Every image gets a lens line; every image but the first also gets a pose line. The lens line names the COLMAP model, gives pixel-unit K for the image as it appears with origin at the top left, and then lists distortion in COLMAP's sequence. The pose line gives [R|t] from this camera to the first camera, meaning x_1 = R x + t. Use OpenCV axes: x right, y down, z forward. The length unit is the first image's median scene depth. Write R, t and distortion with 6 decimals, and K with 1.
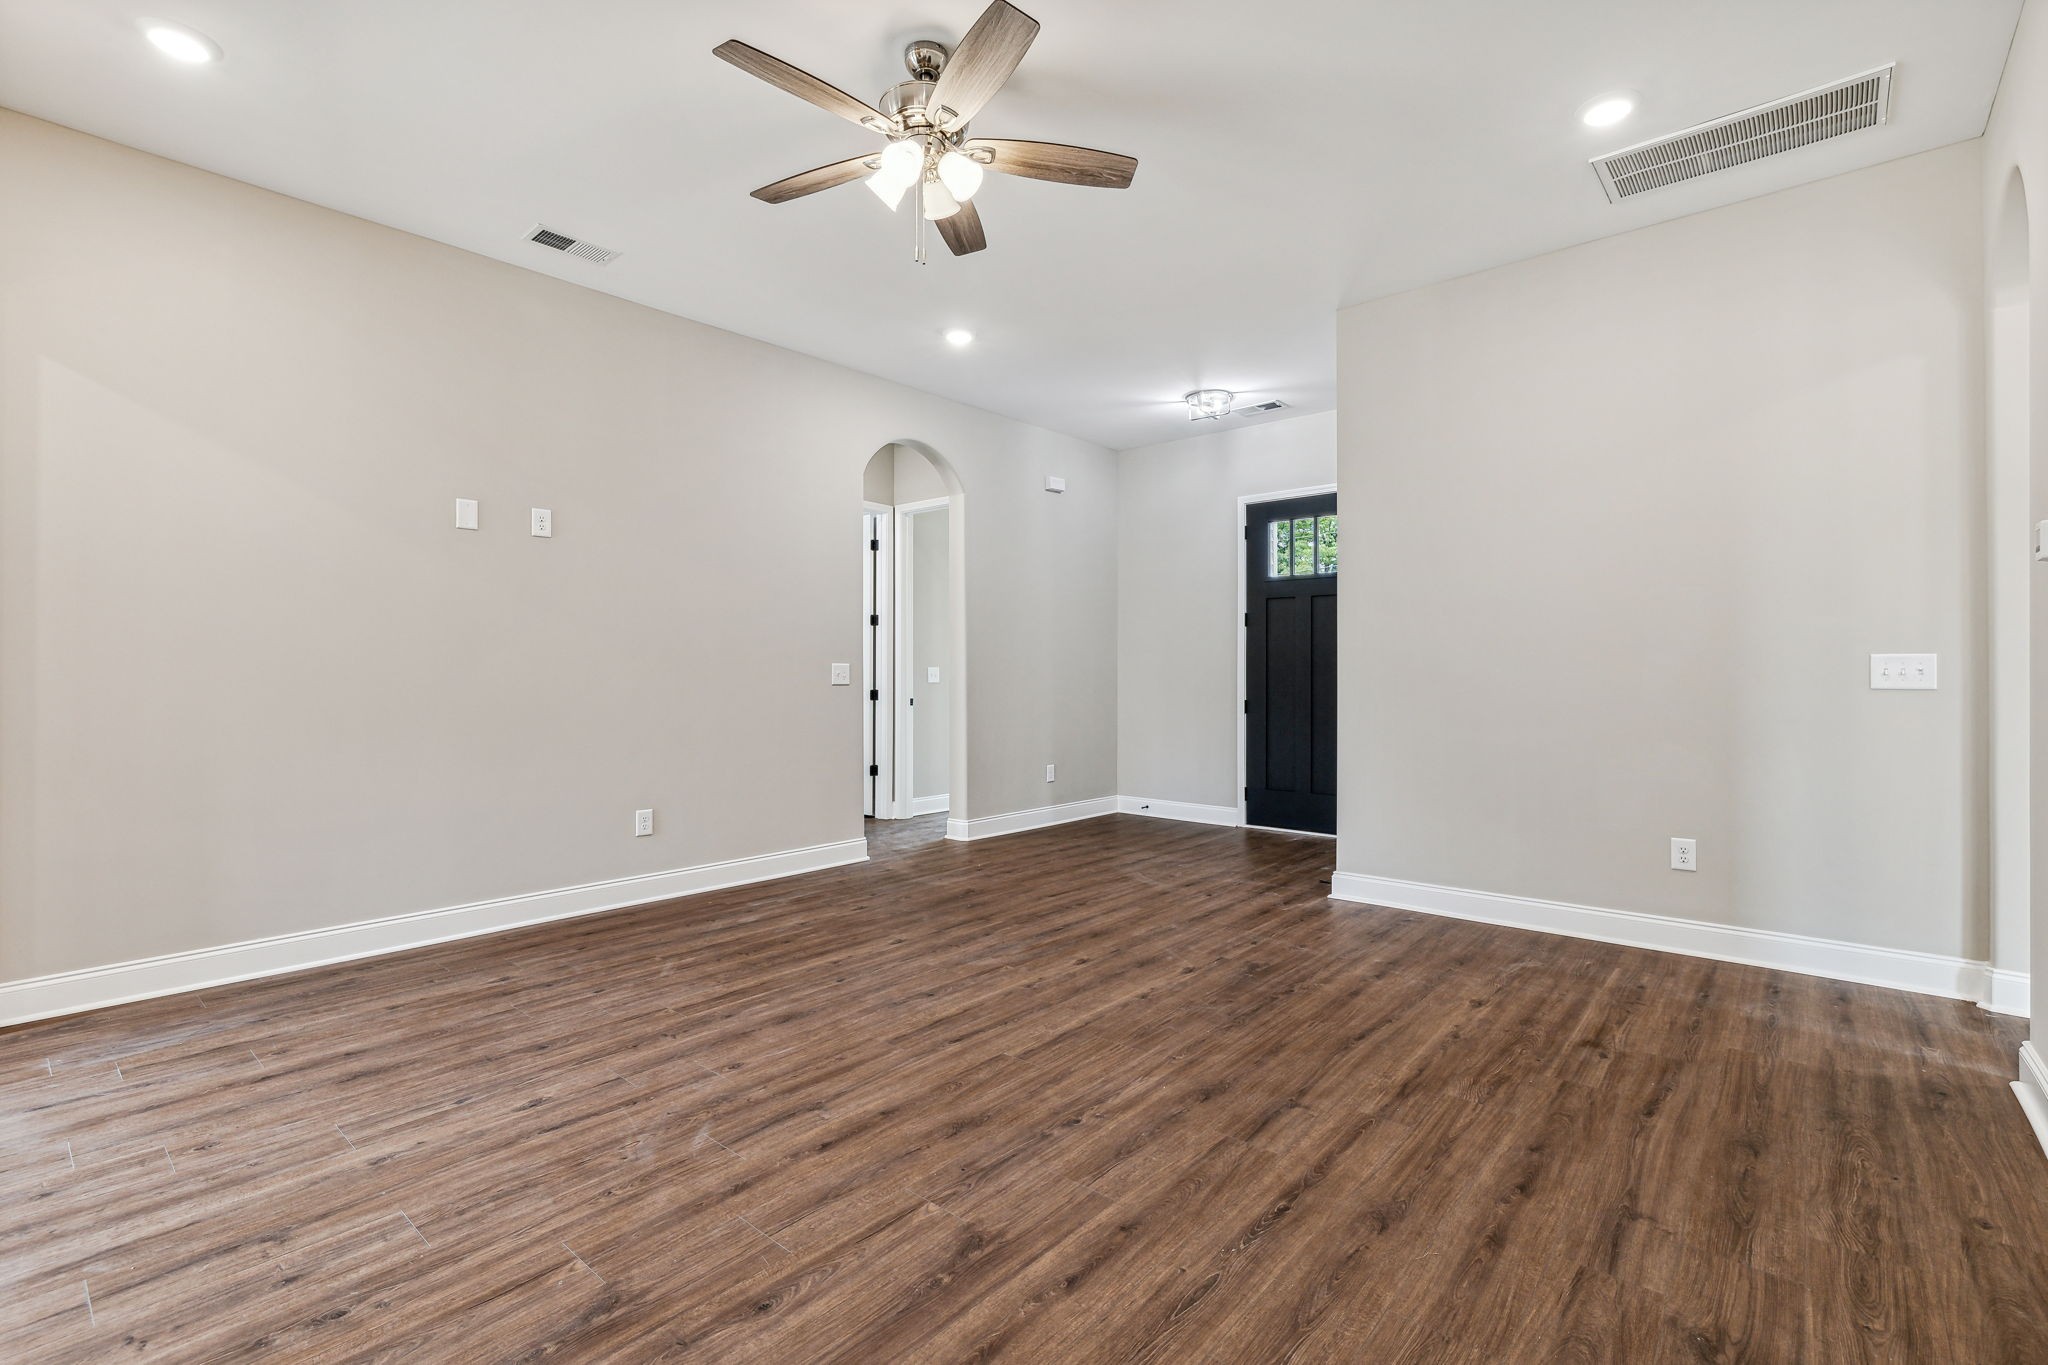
lens RADIAL K [[900.9, 0, 1016.1], [0, 900.9, 680.8], [0, 0, 1]] dist [0.002768, 0.000152]
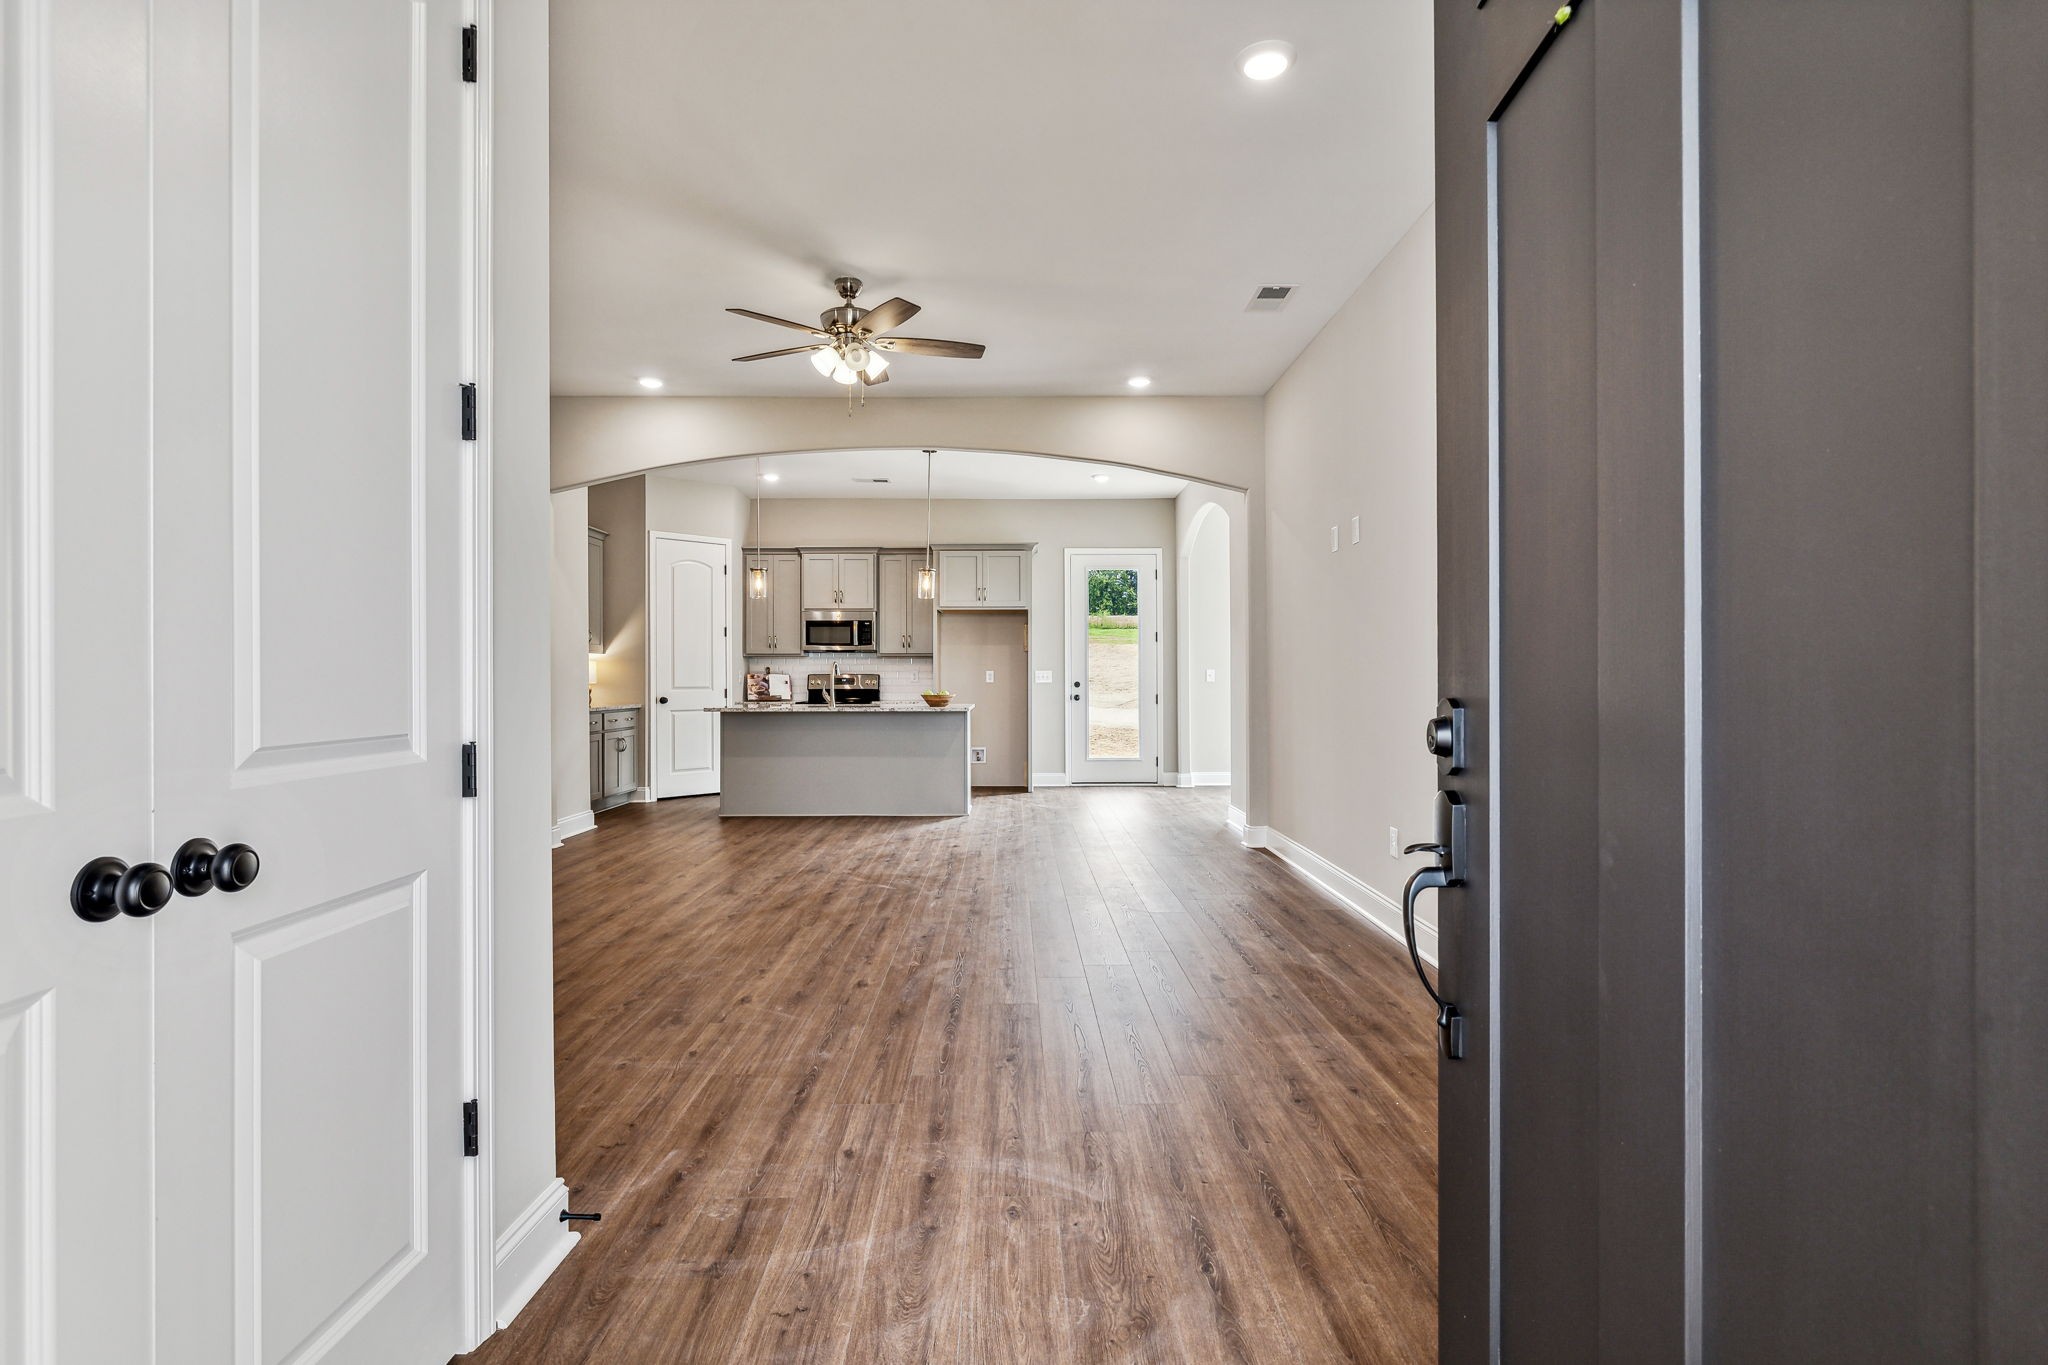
lens RADIAL K [[1000.2, 0, 1034.2], [0, 1000.2, 672.1], [0, 0, 1]] dist [-0.006778, -0.000594]
pose [[-0.734776, -0.002118, -0.678307, 0.824664], [-0.003536, 0.999993, 0.000708, -0.012142], [0.678301, 0.002918, -0.734779, 2.418141]]
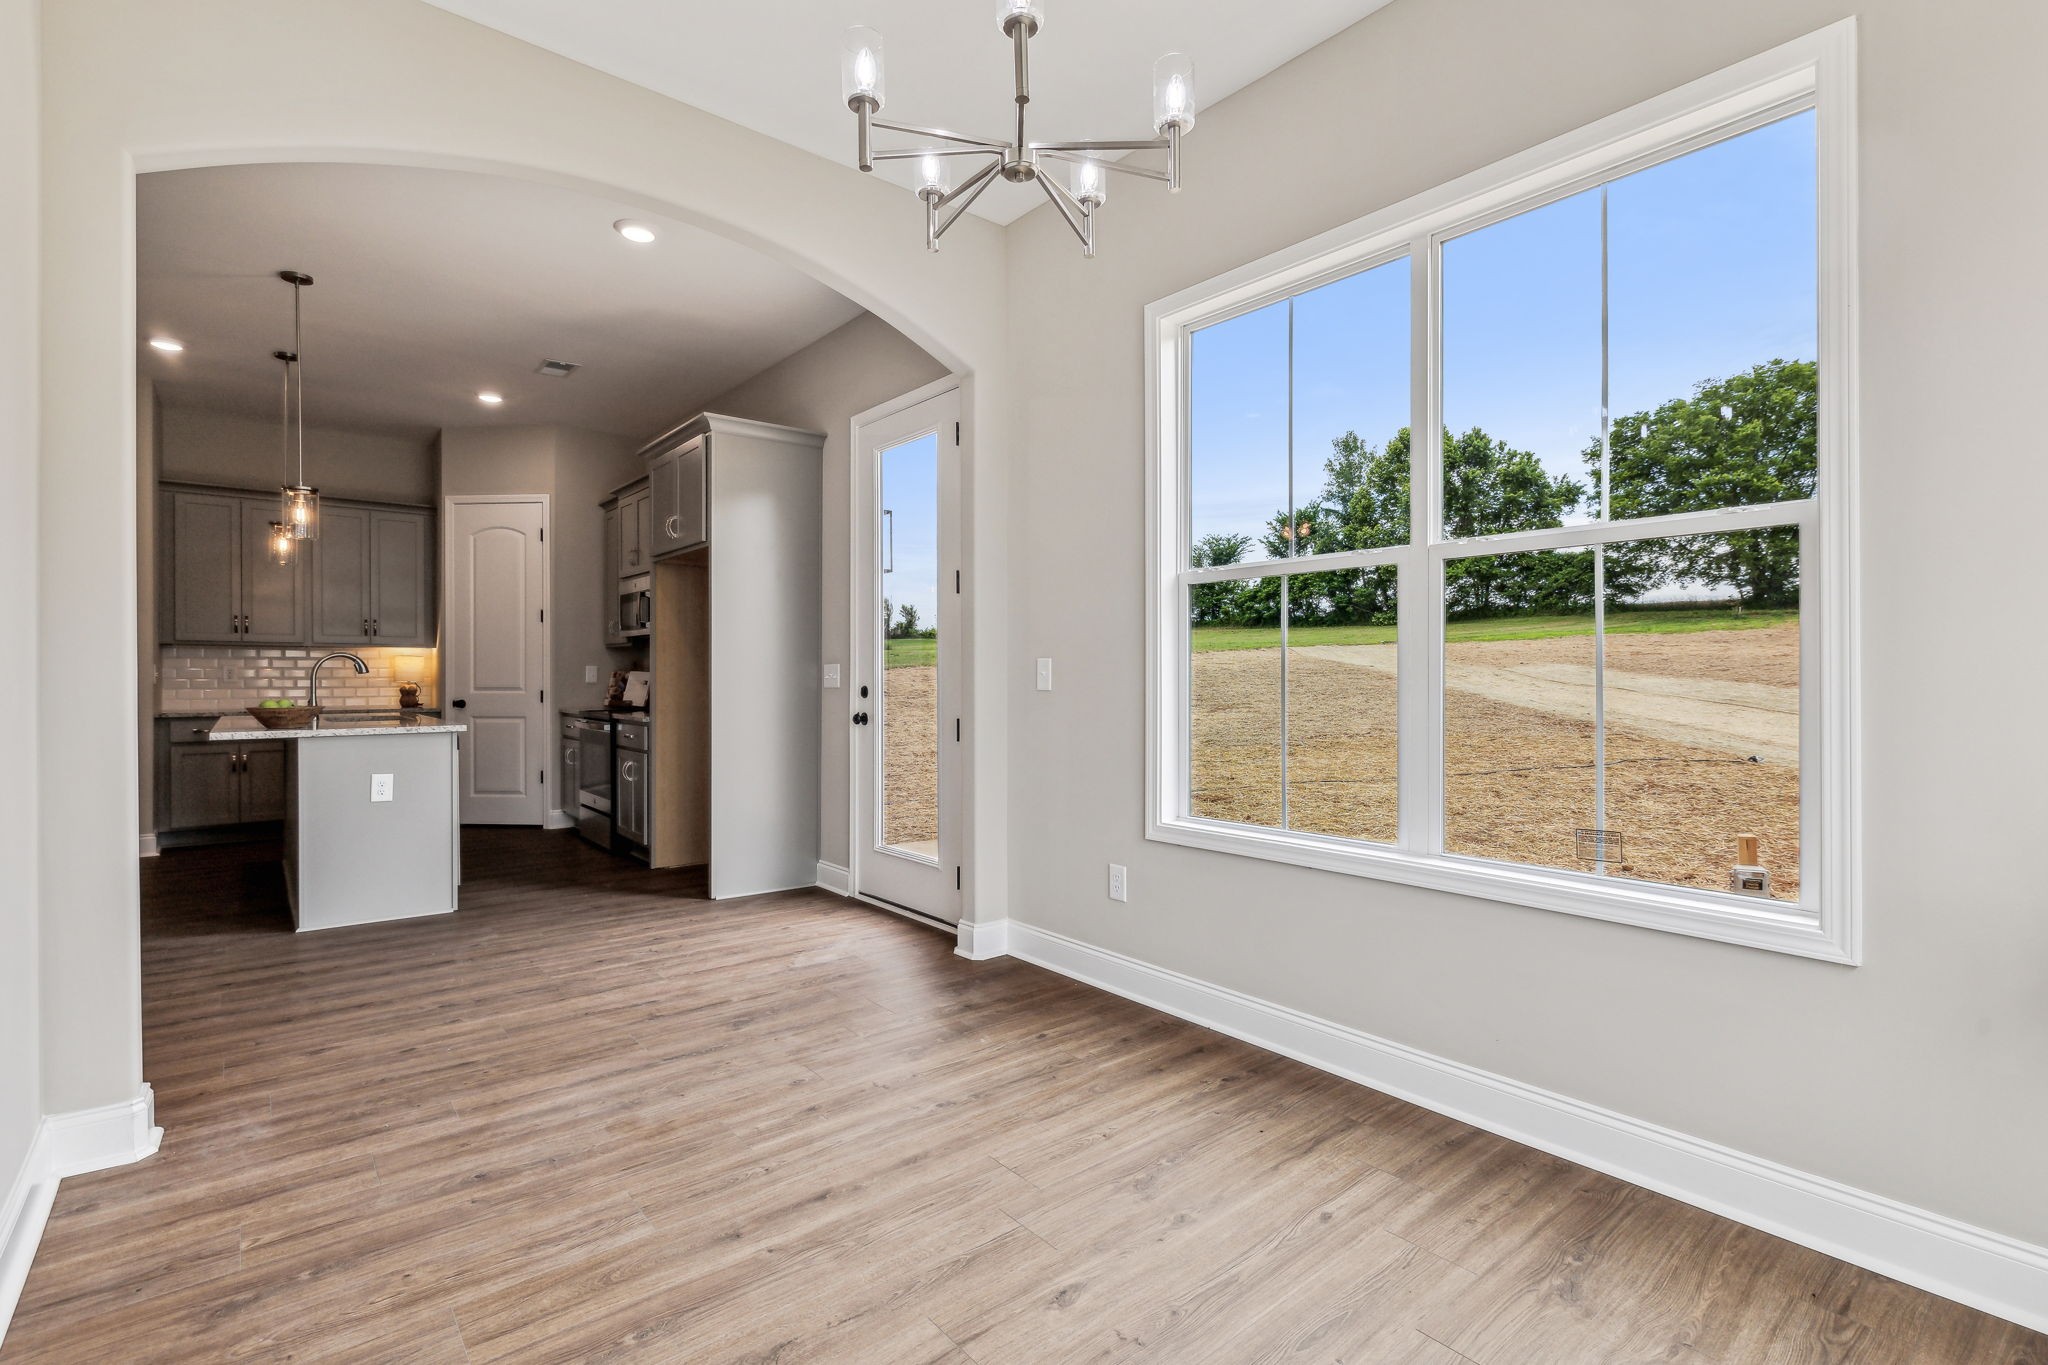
lens RADIAL K [[948.7, 0, 1039.2], [0, 948.7, 692.2], [0, 0, 1]] dist [-0.007729, -0.000438]
pose [[-0.988320, -0.002670, 0.152370, -2.415793], [0.001077, 0.999699, 0.024505, -0.004931], [-0.152390, 0.024383, -0.988020, 1.441505]]
